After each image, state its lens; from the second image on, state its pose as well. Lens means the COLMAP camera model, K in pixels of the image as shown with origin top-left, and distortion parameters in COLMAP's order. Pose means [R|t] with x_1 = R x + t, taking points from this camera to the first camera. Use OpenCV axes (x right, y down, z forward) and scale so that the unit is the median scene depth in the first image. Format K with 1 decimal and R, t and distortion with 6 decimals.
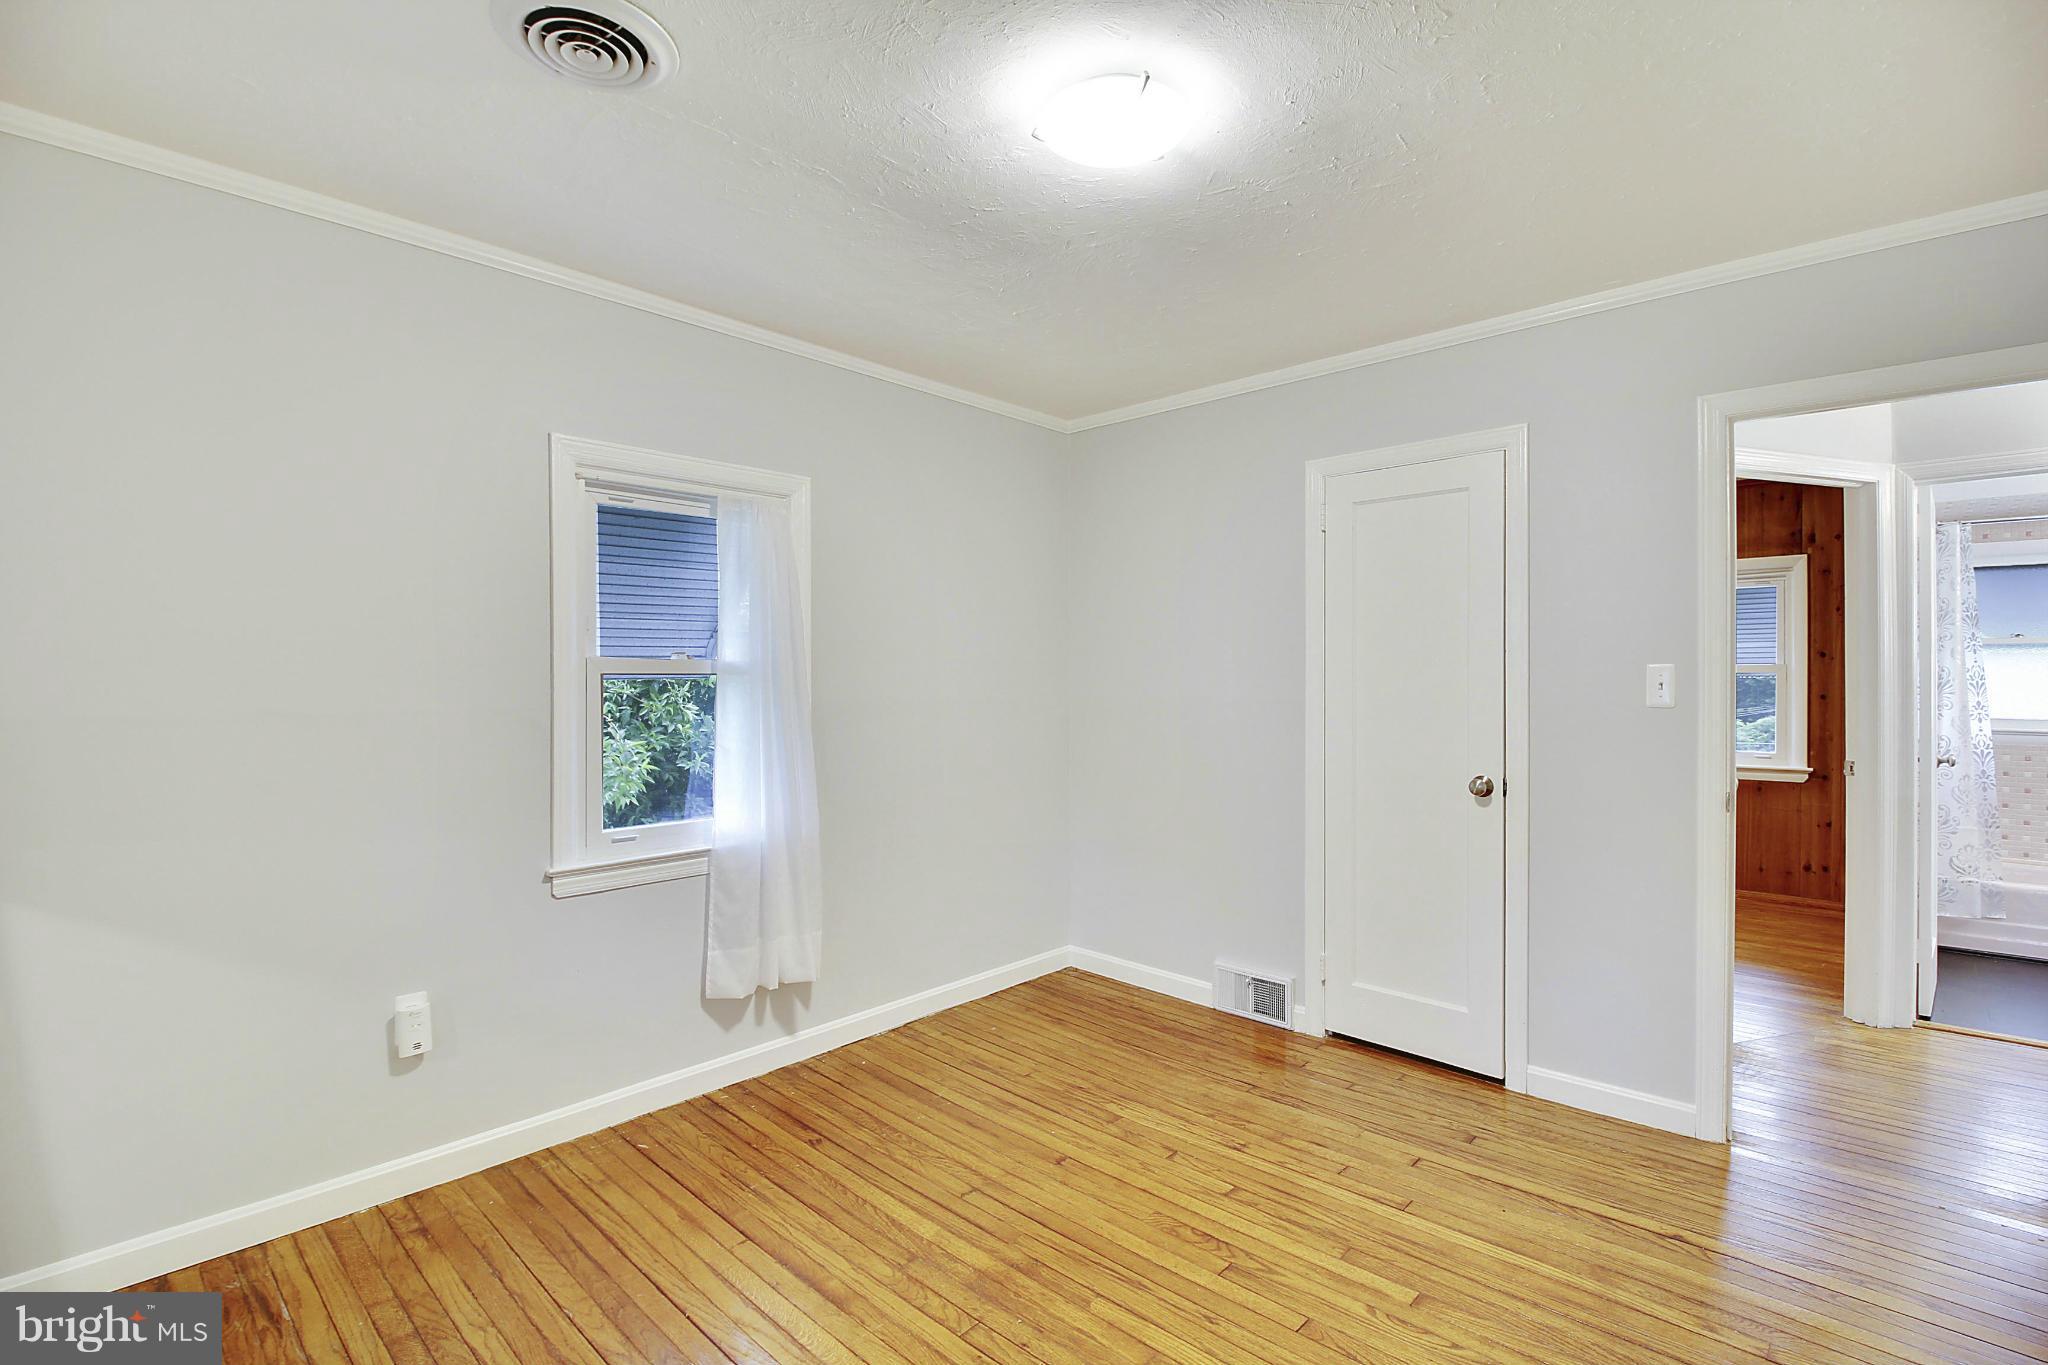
lens RADIAL K [[959.9, 0, 1024.0], [0, 959.9, 682.5], [0, 0, 1]] dist [0.002931, -0.011773]
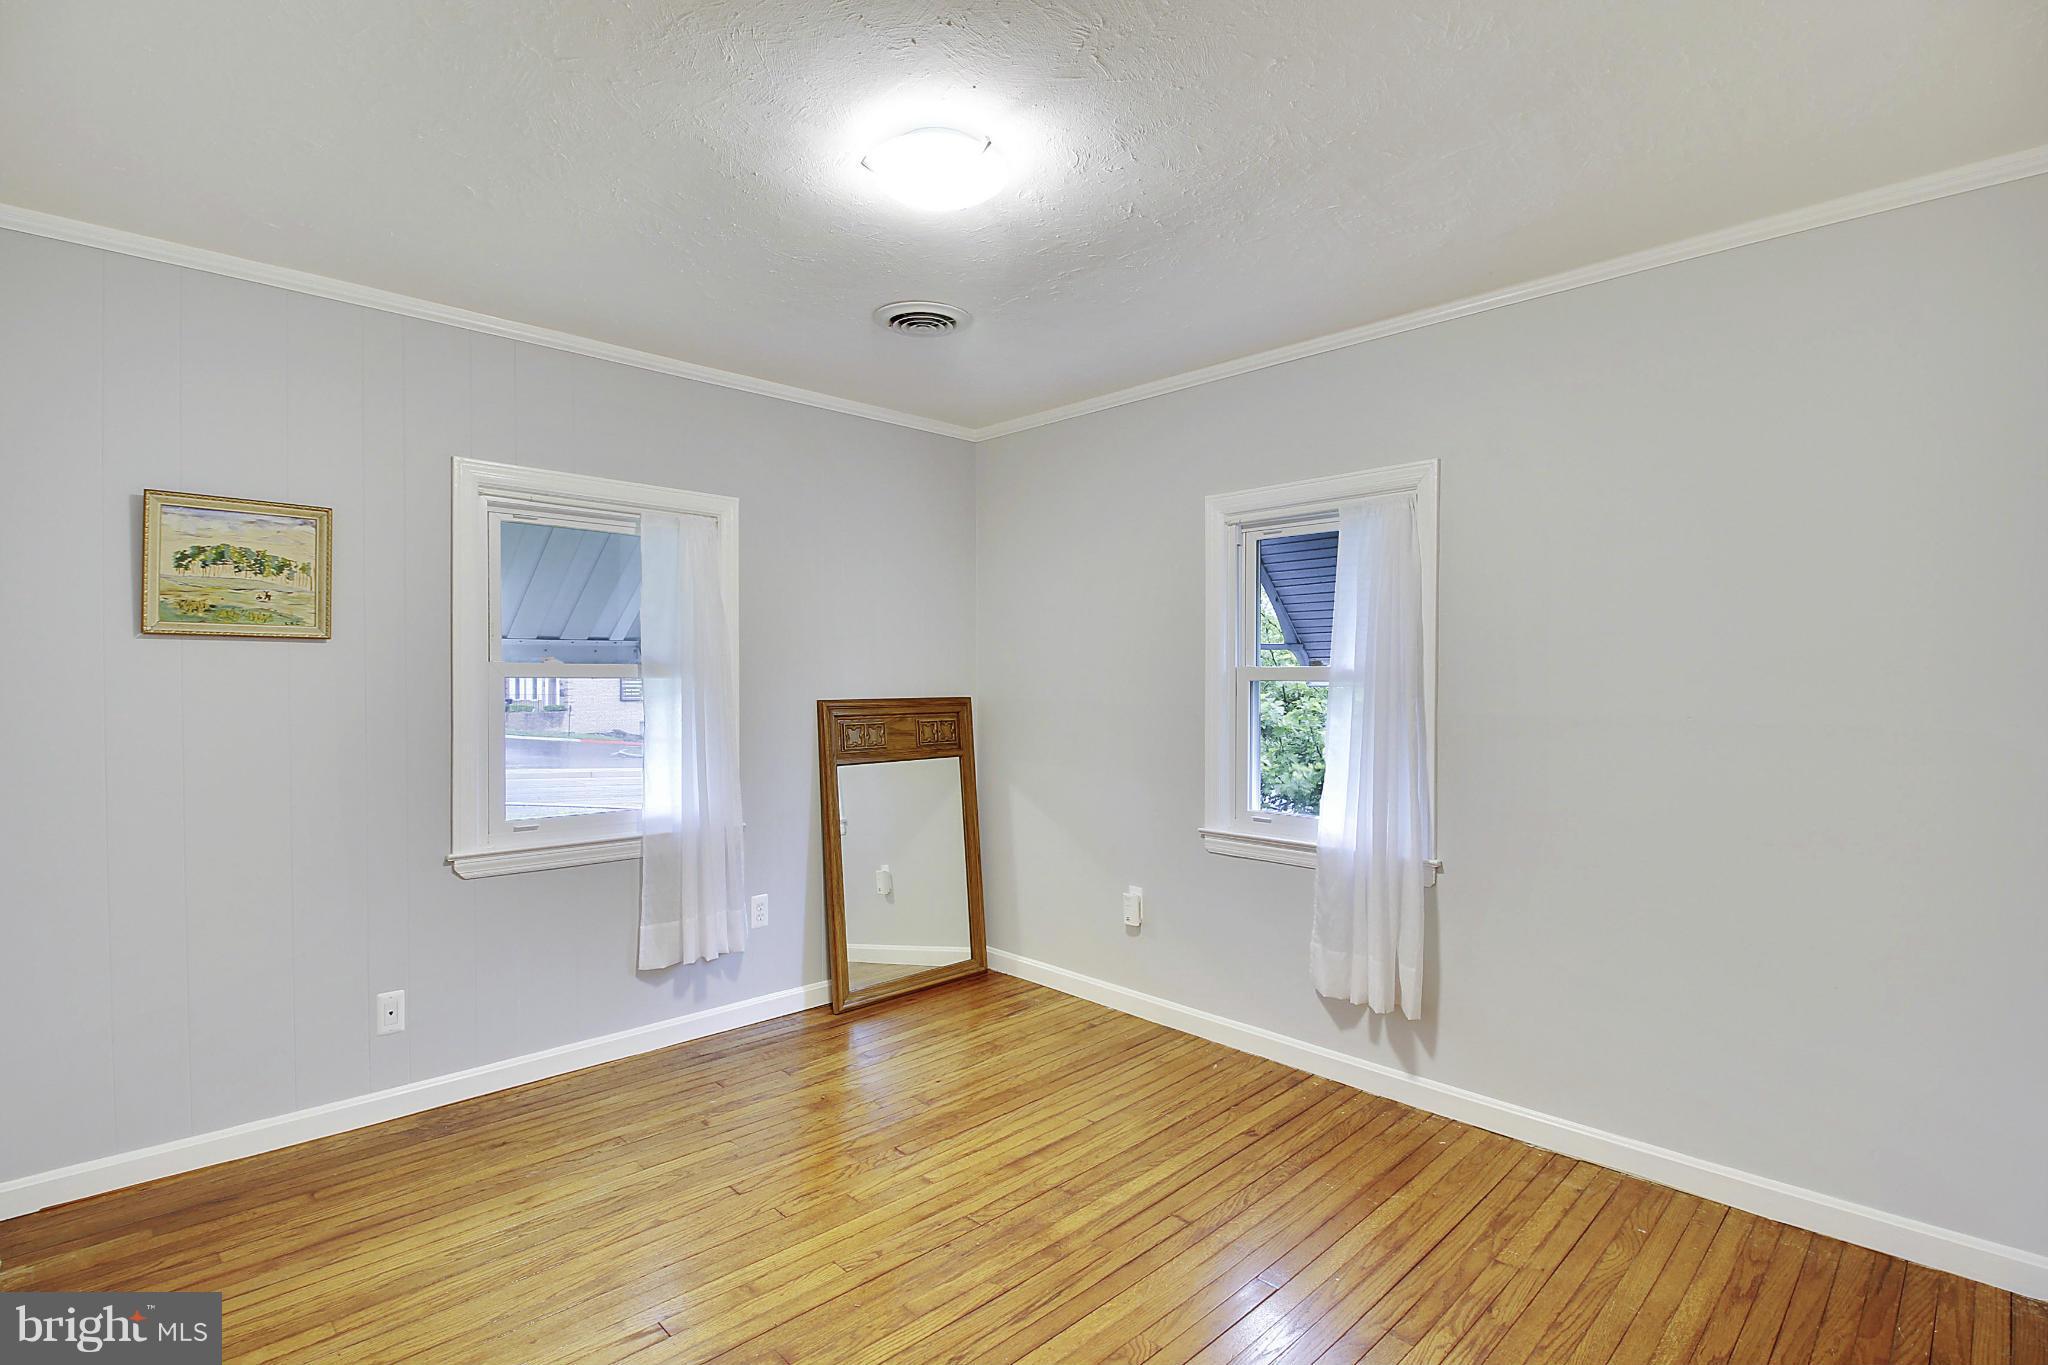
lens RADIAL K [[959.9, 0, 1024.0], [0, 959.9, 682.5], [0, 0, 1]] dist [0.002931, -0.011773]
pose [[-0.052617, 0.003932, -0.998607, 0.804463], [-0.011757, 0.999921, 0.004557, -0.008393], [0.998546, 0.011980, -0.052566, 0.783943]]
